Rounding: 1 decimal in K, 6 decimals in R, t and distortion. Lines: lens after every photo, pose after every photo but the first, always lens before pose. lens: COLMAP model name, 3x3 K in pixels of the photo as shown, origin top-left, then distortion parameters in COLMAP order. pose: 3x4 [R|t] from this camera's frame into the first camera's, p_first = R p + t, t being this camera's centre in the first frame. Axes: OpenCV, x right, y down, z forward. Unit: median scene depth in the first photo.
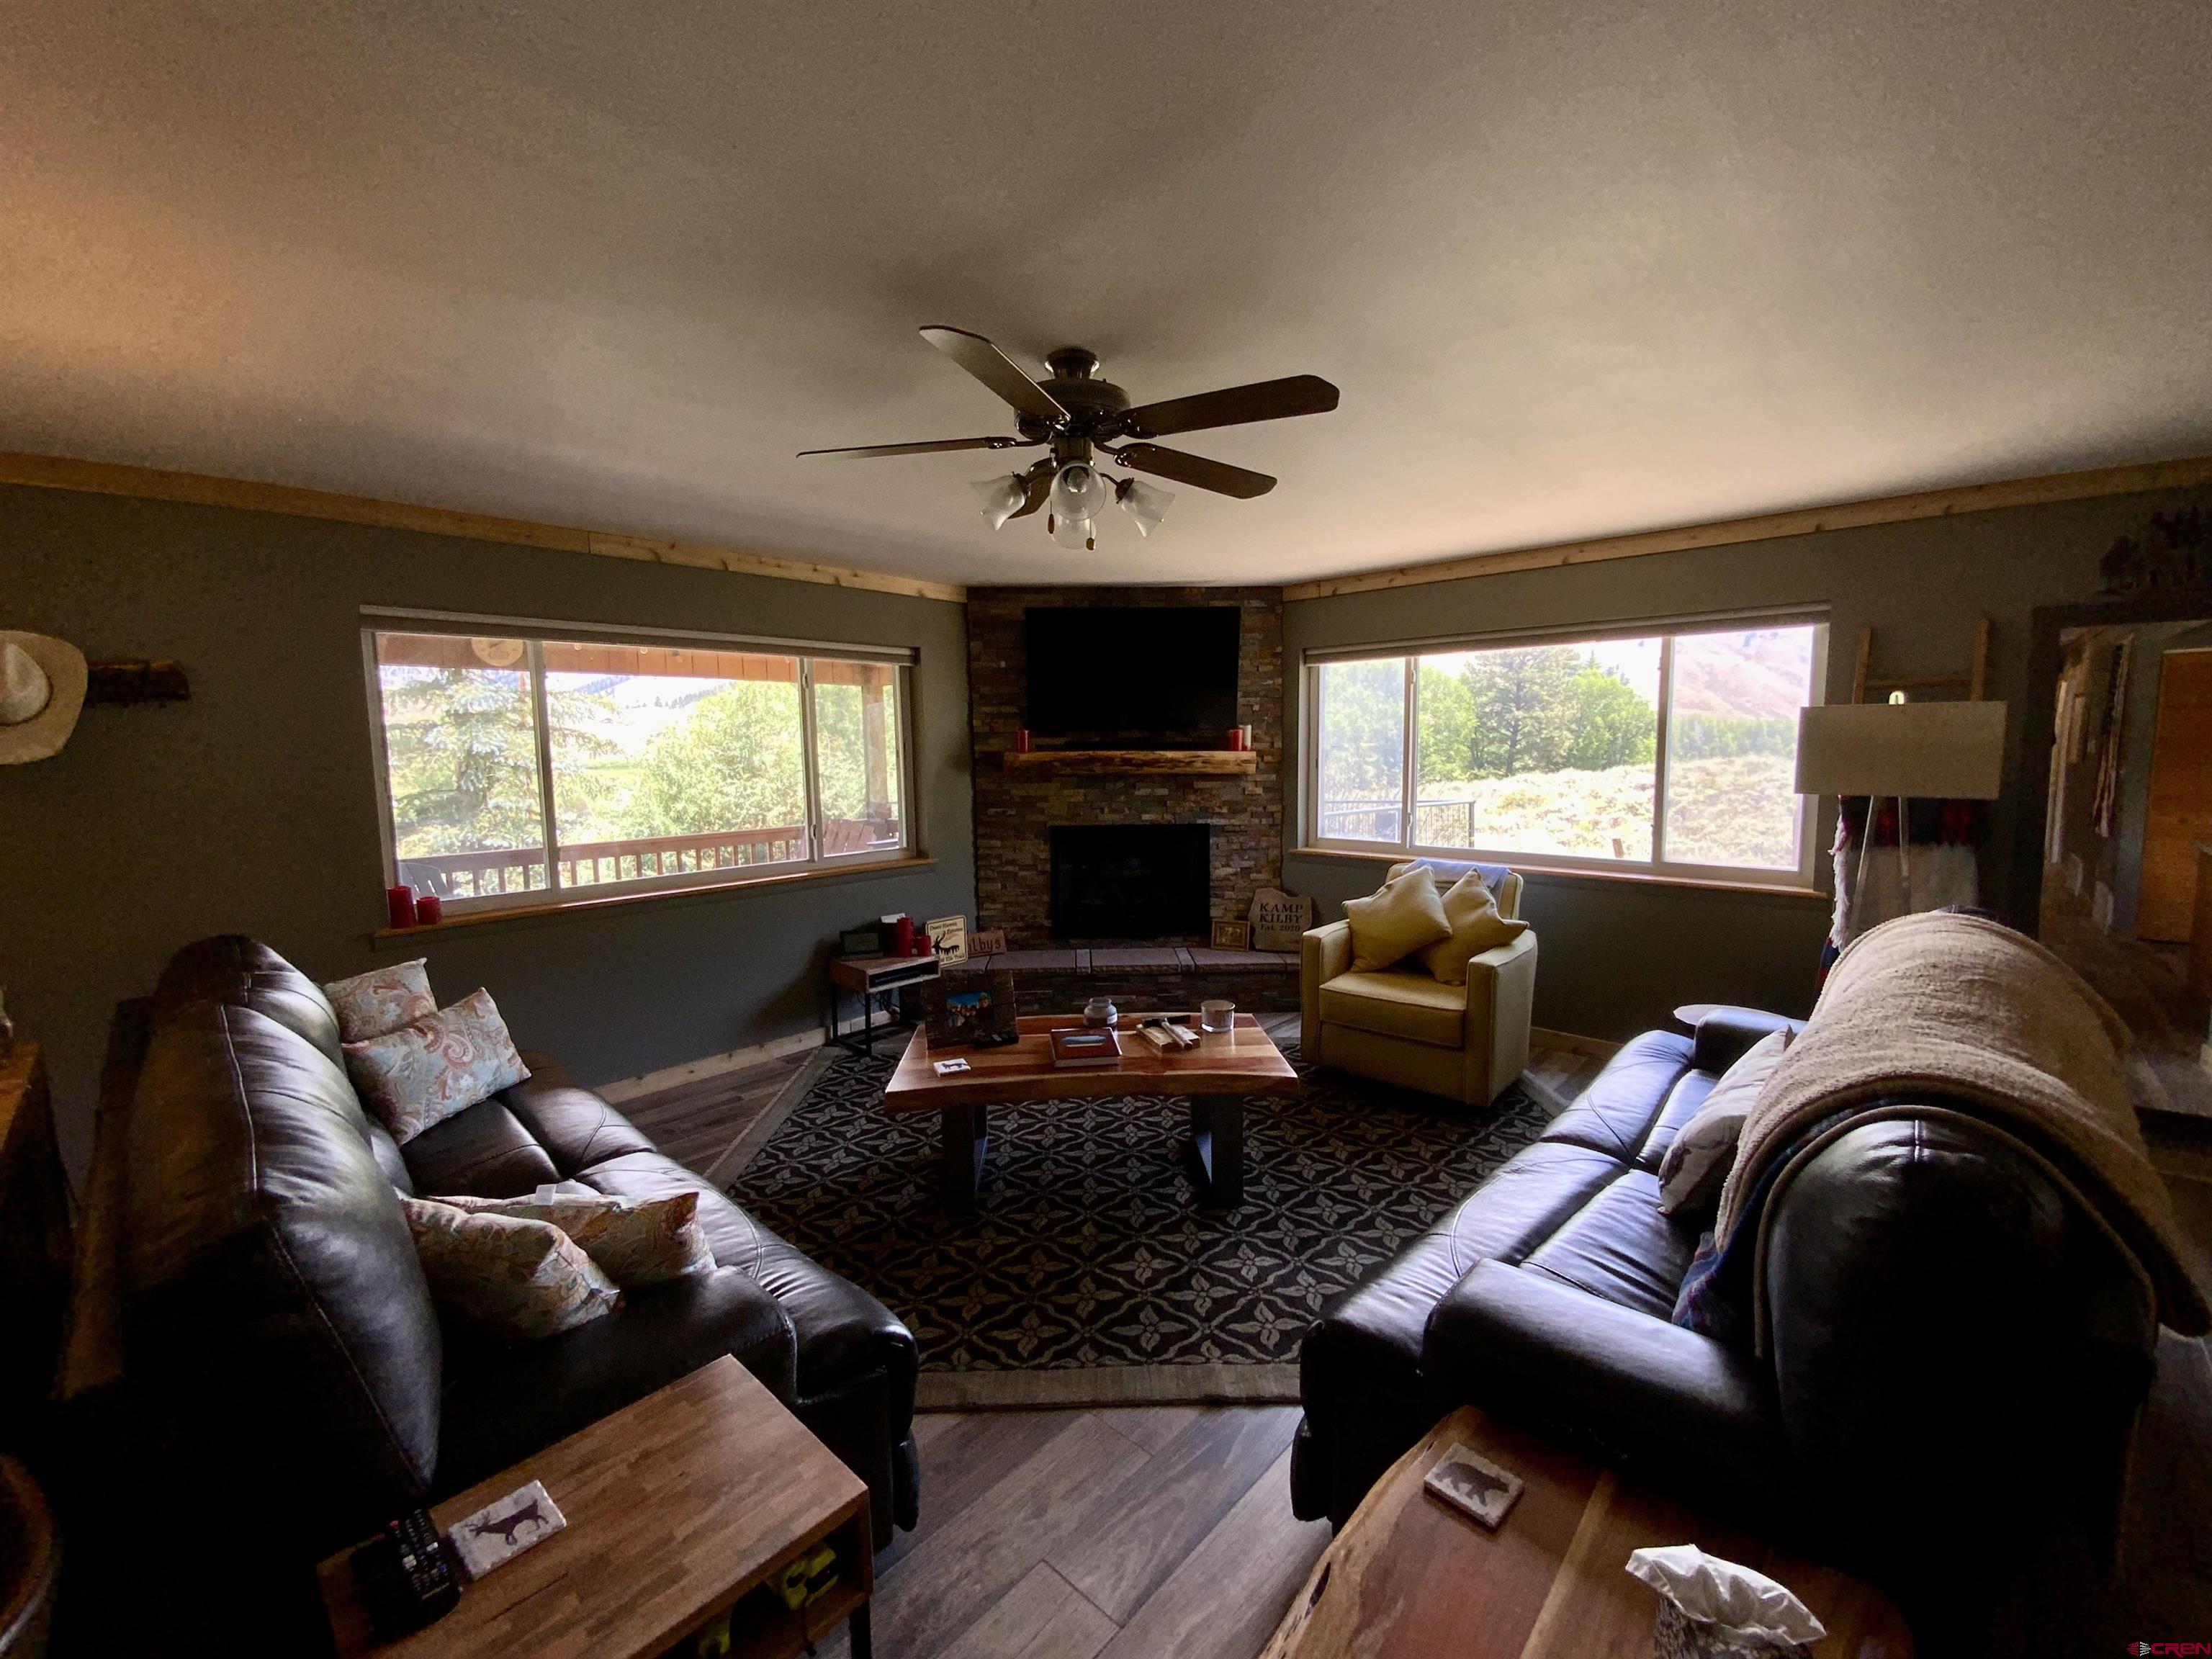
lens RADIAL K [[894.2, 0, 1116.6], [0, 894.2, 837.3], [0, 0, 1]] dist [0.004615, -0.007545]
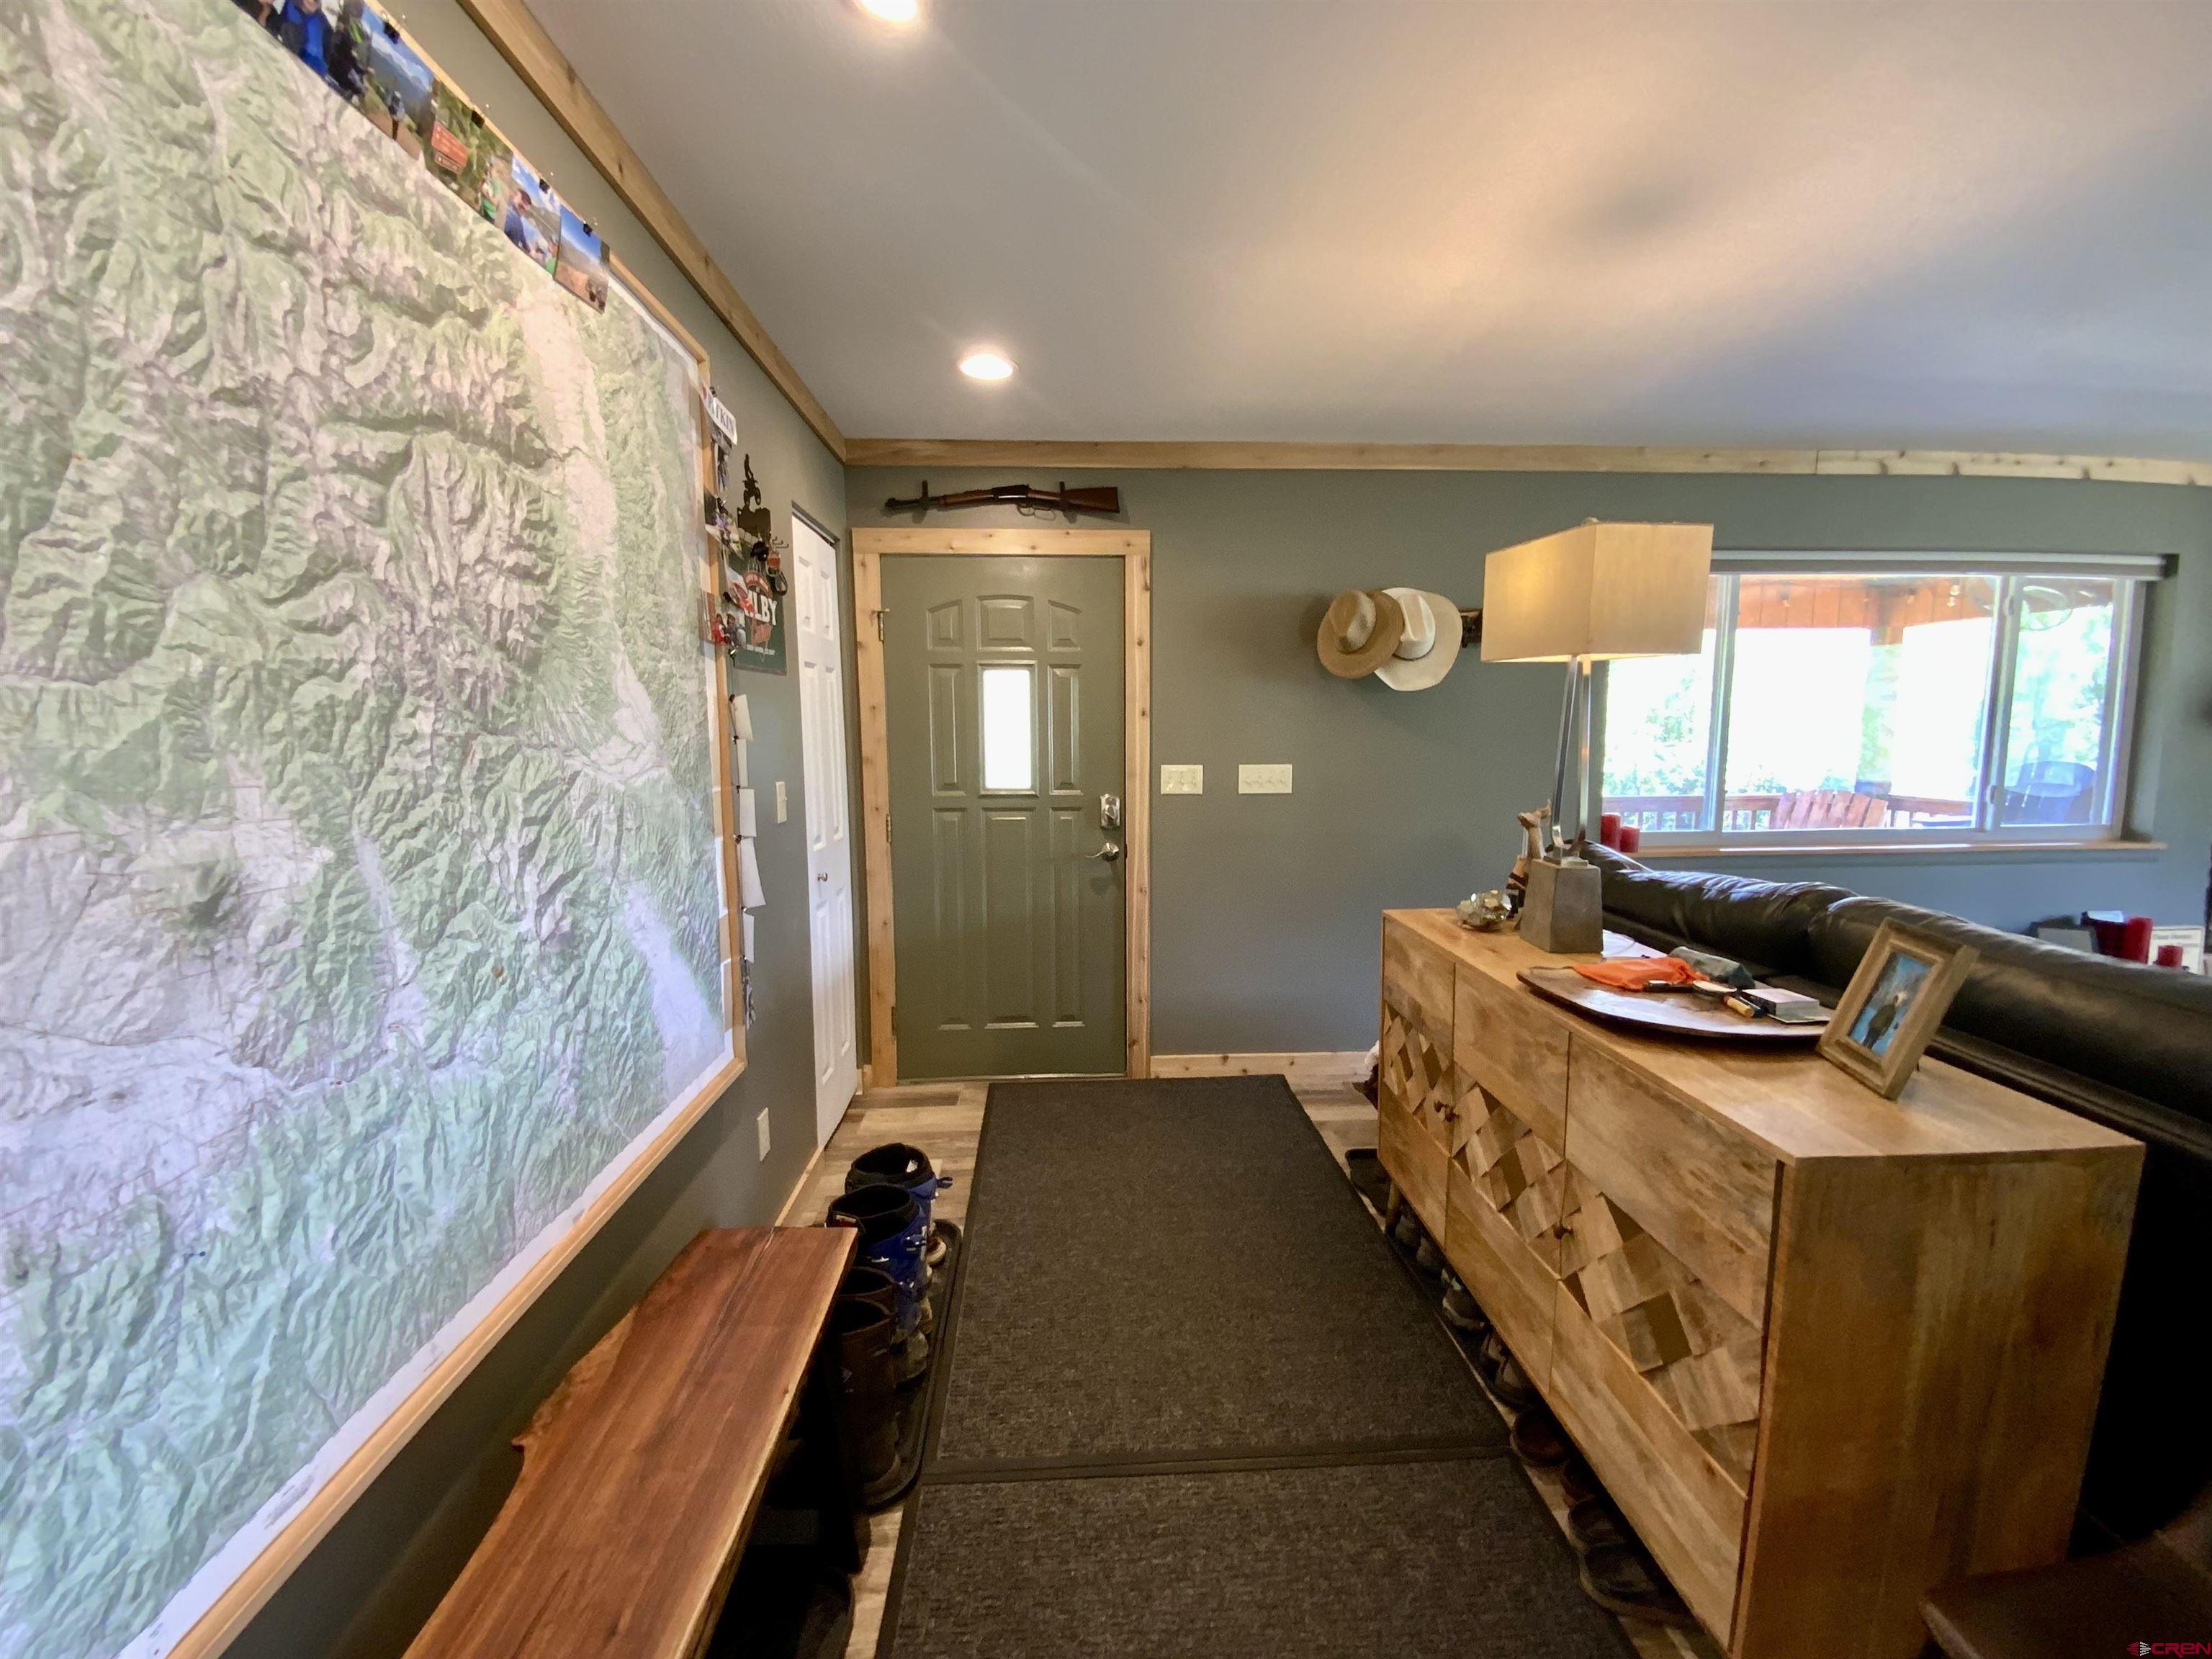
lens RADIAL K [[894.2, 0, 1101.2], [0, 894.2, 829.6], [0, 0, 1]] dist [0.004615, -0.007545]
pose [[0.718574, 0.087883, -0.689876, -0.324095], [-0.076648, 0.995948, 0.047038, 0.044261], [0.691214, 0.019077, 0.722398, -0.122973]]
